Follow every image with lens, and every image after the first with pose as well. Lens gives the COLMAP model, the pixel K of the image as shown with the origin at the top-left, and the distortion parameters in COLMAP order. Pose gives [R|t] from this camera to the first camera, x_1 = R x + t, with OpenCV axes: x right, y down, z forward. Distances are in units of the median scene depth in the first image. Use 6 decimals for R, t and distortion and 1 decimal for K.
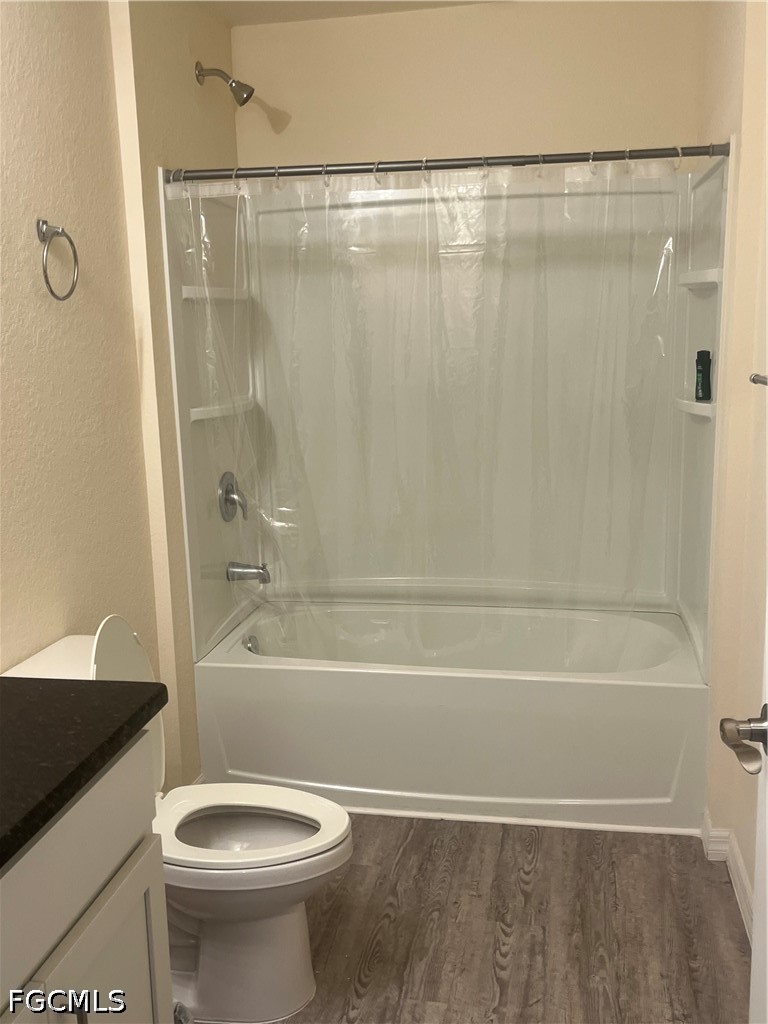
lens RADIAL K [[1000.7, 0, 345.4], [0, 1000.7, 518.1], [0, 0, 1]] dist [0.040485, 0.000000]
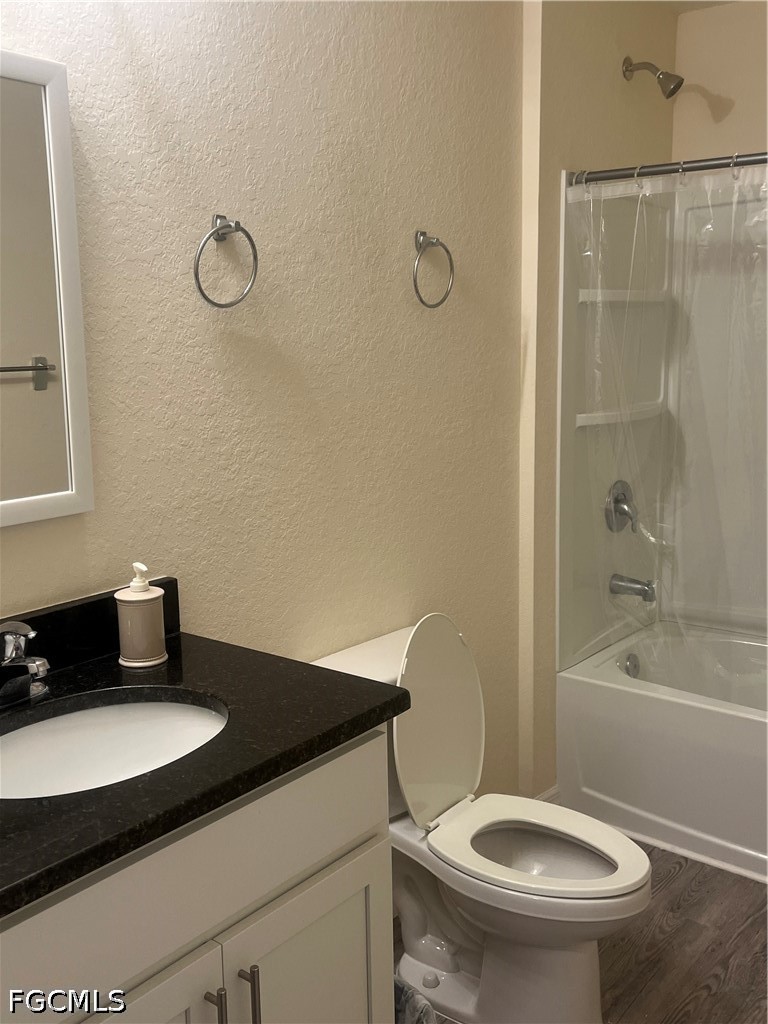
lens RADIAL K [[1000.7, 0, 382.5], [0, 1000.7, 509.8], [0, 0, 1]] dist [0.040485, 0.000000]
pose [[0.891464, 0.091854, -0.443684, 0.126832], [-0.092349, 0.995515, 0.020546, -0.019876], [0.443581, 0.022658, 0.895948, 0.040789]]
